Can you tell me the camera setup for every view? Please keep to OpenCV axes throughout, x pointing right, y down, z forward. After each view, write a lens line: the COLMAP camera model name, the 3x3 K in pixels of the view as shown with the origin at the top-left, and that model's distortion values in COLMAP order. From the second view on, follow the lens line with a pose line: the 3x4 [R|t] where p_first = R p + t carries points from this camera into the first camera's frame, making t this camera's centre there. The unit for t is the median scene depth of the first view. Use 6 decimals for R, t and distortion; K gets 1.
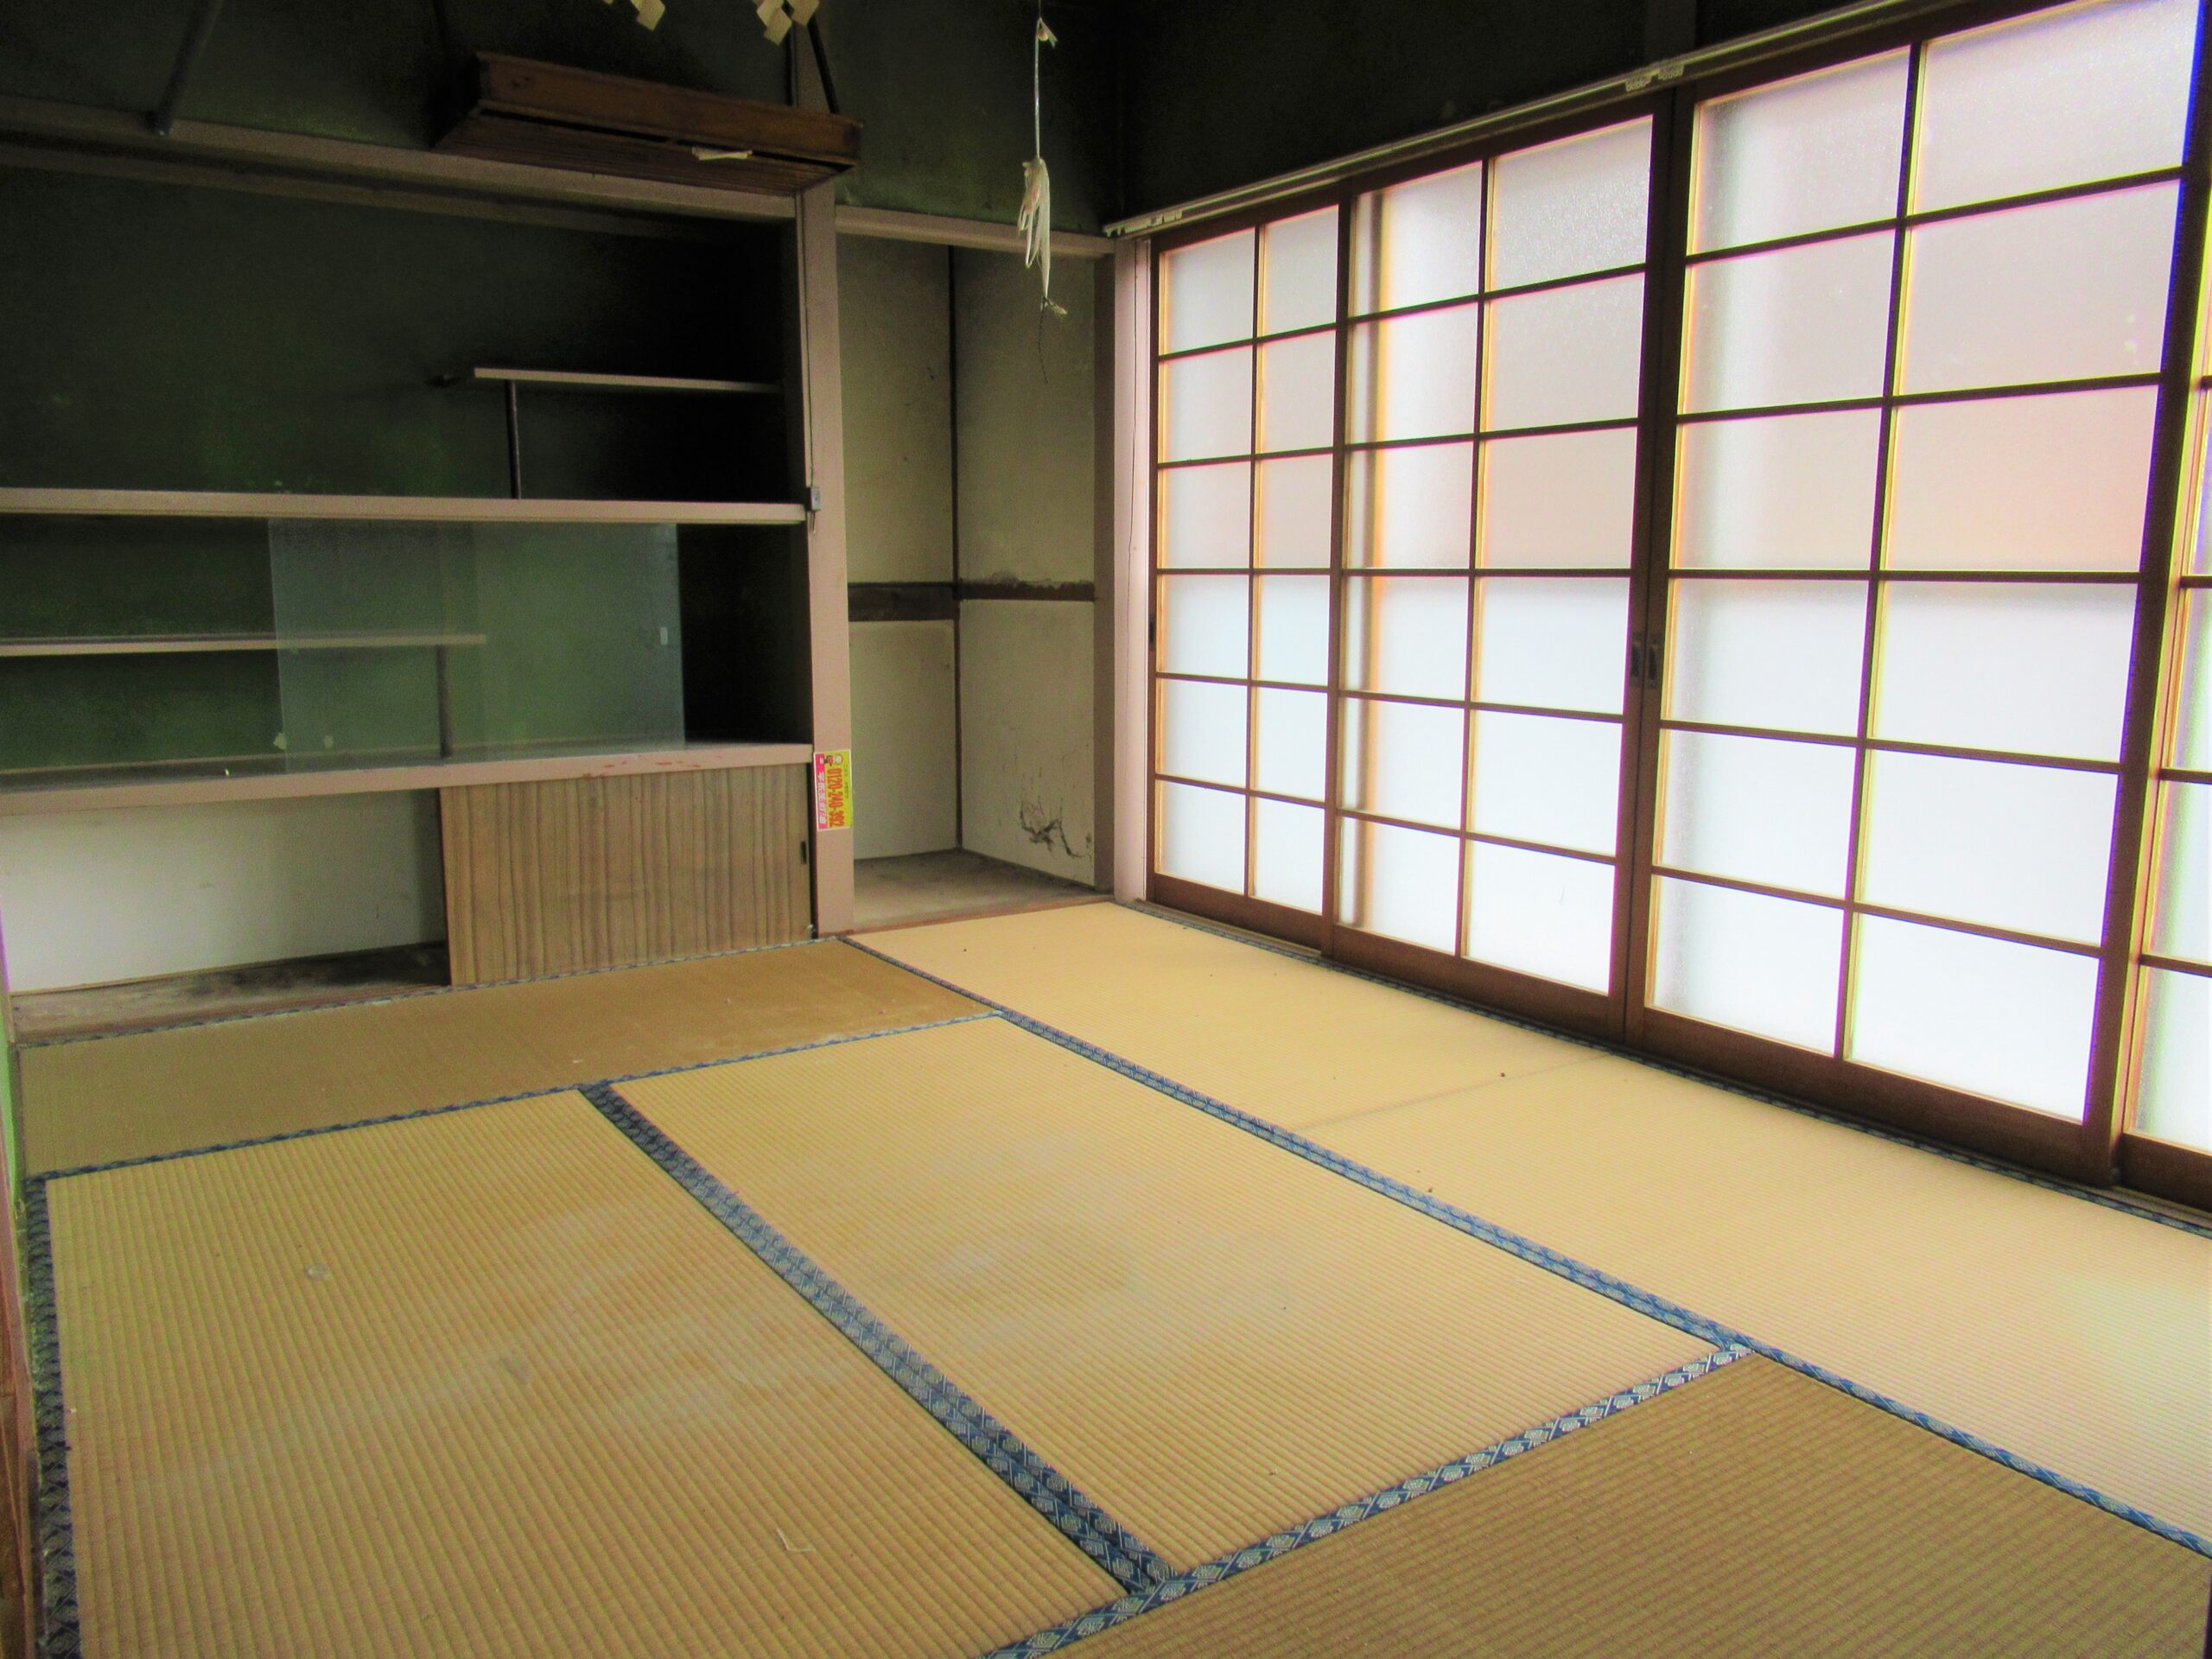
lens RADIAL K [[1653.7, 0, 1096.6], [0, 1653.7, 827.4], [0, 0, 1]] dist [-0.020462, 0.001172]
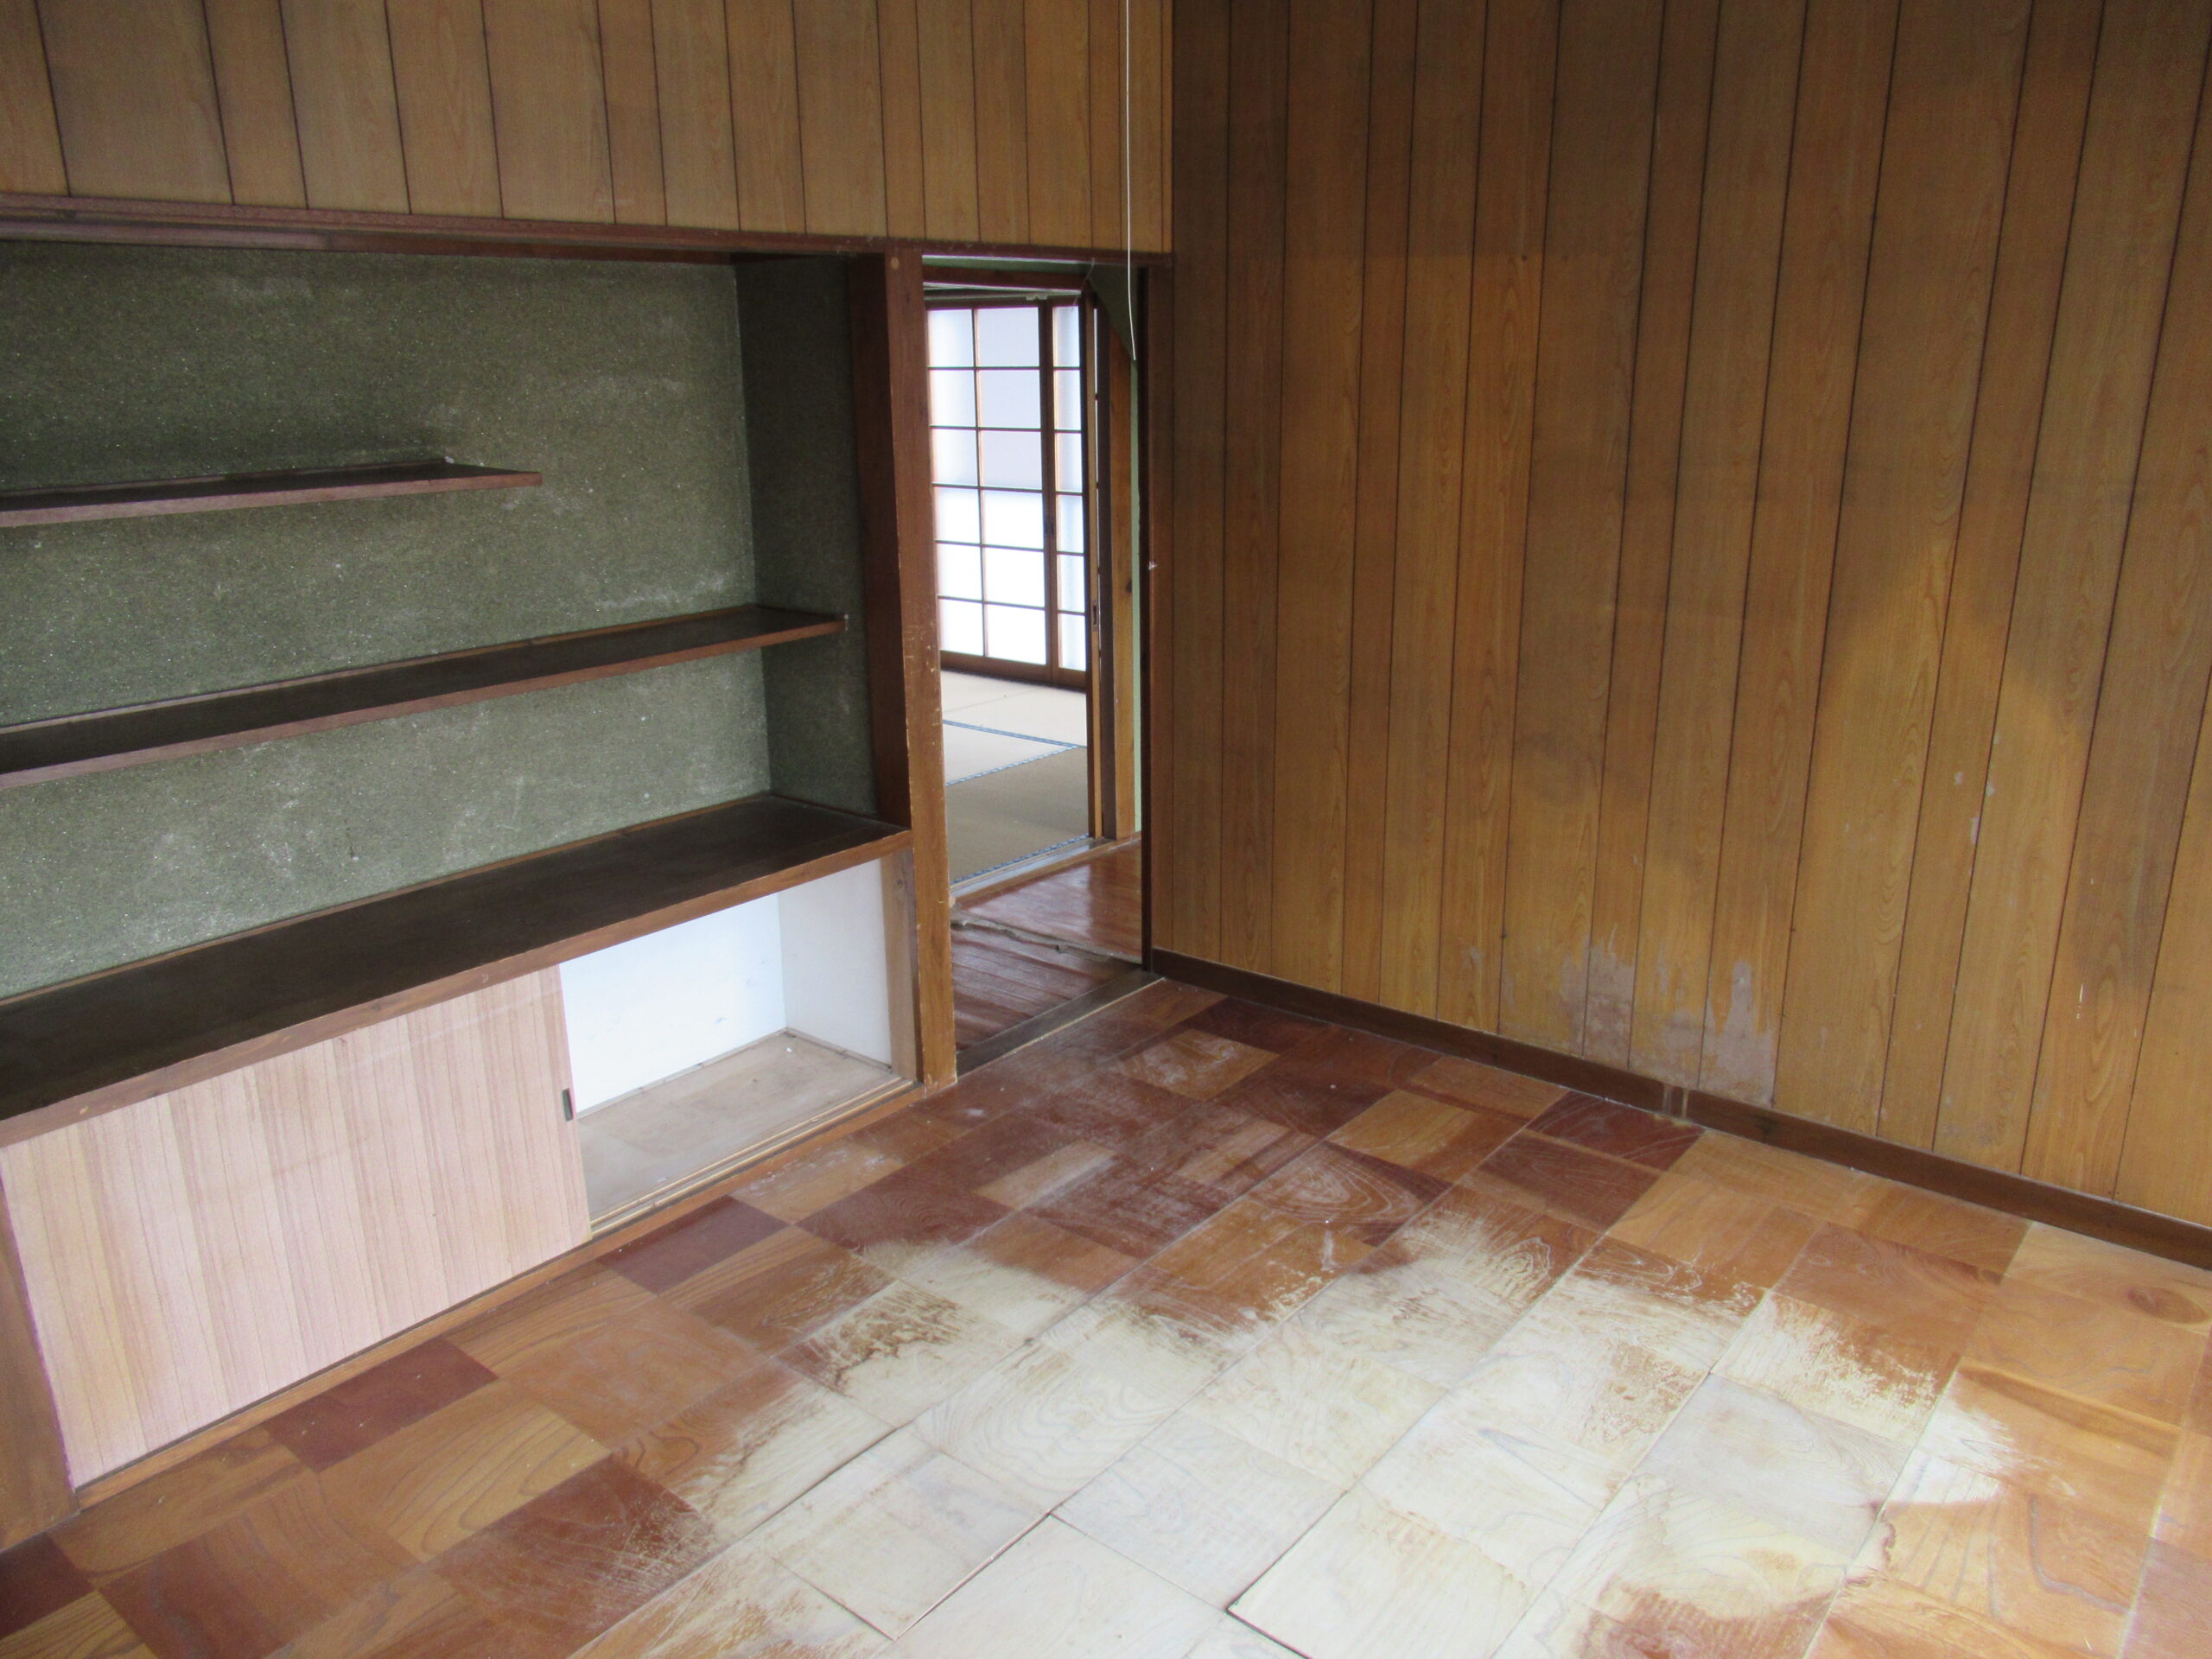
lens RADIAL K [[1653.7, 0, 1103.0], [0, 1653.7, 836.9], [0, 0, 1]] dist [-0.020462, 0.001172]
pose [[0.954449, -0.097766, 0.281904, -0.317212], [0.059965, 0.988370, 0.139746, 0.015523], [-0.292287, -0.116476, 0.949211, -1.350990]]
